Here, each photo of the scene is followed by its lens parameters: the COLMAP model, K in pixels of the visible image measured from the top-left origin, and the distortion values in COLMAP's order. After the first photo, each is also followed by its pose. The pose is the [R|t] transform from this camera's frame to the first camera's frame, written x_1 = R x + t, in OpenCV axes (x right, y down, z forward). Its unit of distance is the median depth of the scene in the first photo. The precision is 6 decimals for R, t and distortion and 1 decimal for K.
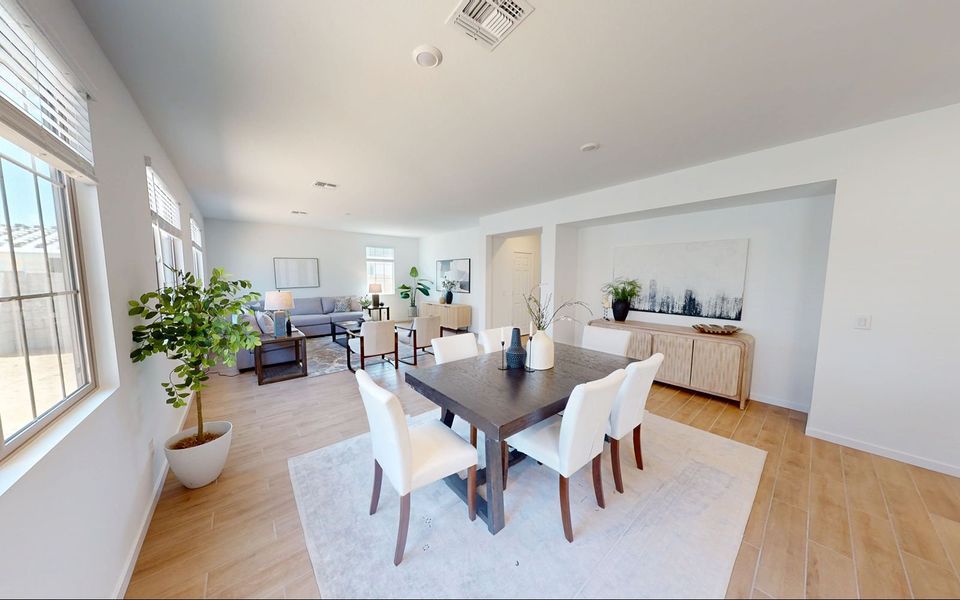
lens RADIAL K [[284.8, 0, 471.8], [0, 284.8, 301.4], [0, 0, 1]] dist [0.000241, -0.000037]
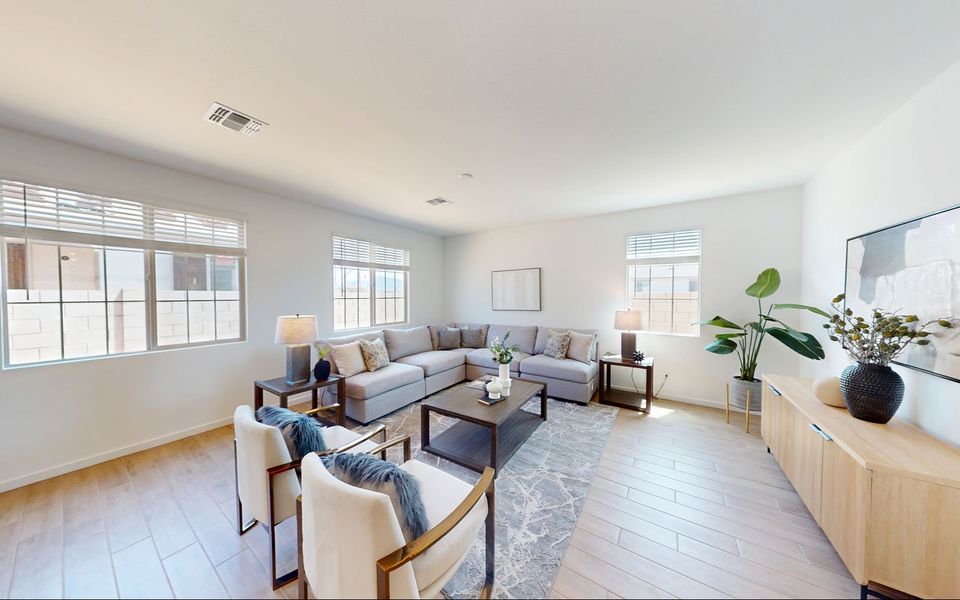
lens RADIAL K [[284.8, 0, 472.9], [0, 284.8, 300.0], [0, 0, 1]] dist [0.000241, -0.000037]
pose [[0.267887, 0.015666, -0.963323, 0.048038], [-0.086505, 0.996220, -0.007855, -0.052967], [0.959559, 0.085437, 0.268229, 0.617475]]
